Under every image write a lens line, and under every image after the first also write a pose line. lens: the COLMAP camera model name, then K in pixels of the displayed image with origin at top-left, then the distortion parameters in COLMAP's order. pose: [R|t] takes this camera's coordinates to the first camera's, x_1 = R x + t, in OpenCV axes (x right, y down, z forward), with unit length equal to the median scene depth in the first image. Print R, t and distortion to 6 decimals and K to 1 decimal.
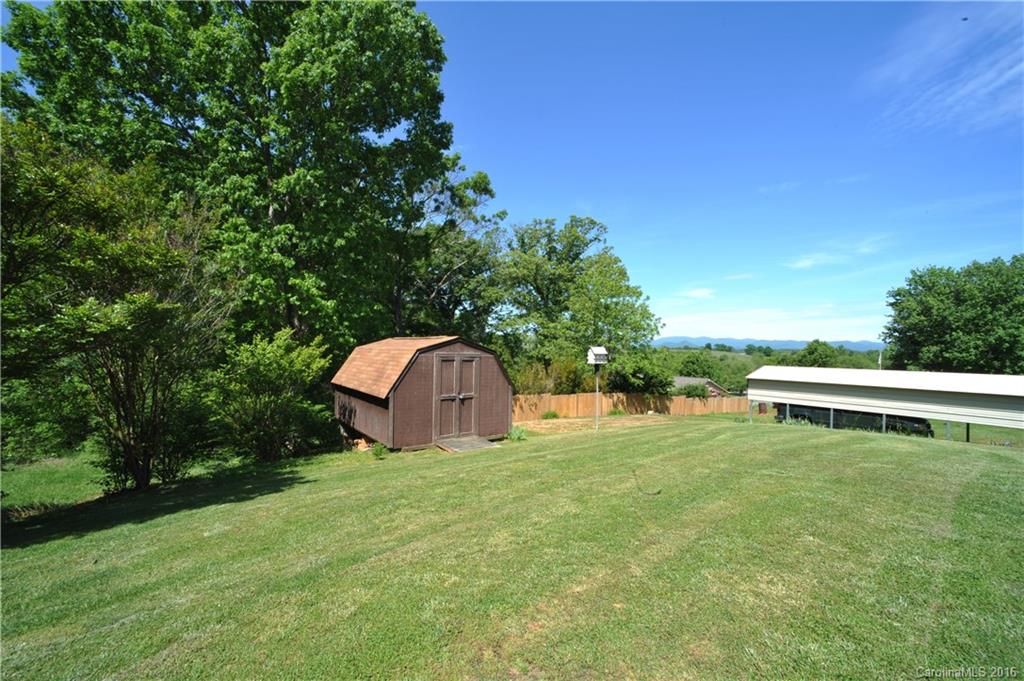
lens RADIAL K [[394.2, 0, 512.0], [0, 394.2, 340.5], [0, 0, 1]] dist [0.000101, 0.000007]
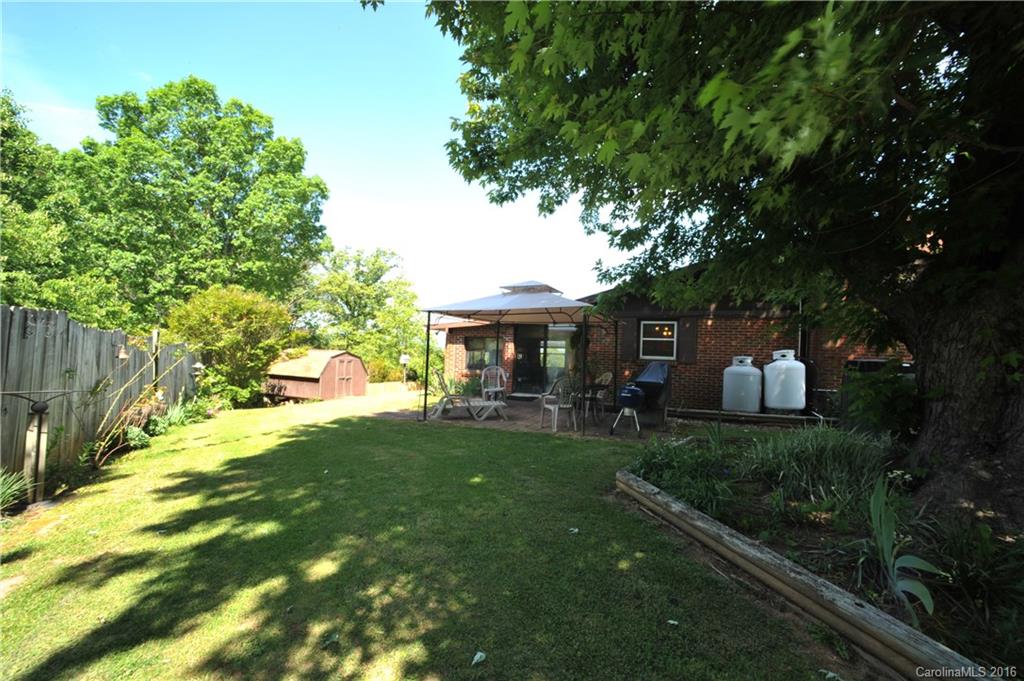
lens RADIAL K [[394.2, 0, 512.0], [0, 394.2, 340.5], [0, 0, 1]] dist [0.000101, 0.000007]
pose [[0.861757, 0.029484, 0.506464, -0.178218], [-0.030935, 0.999506, -0.005549, -0.032670], [-0.506377, -0.010885, 0.862243, -0.534544]]
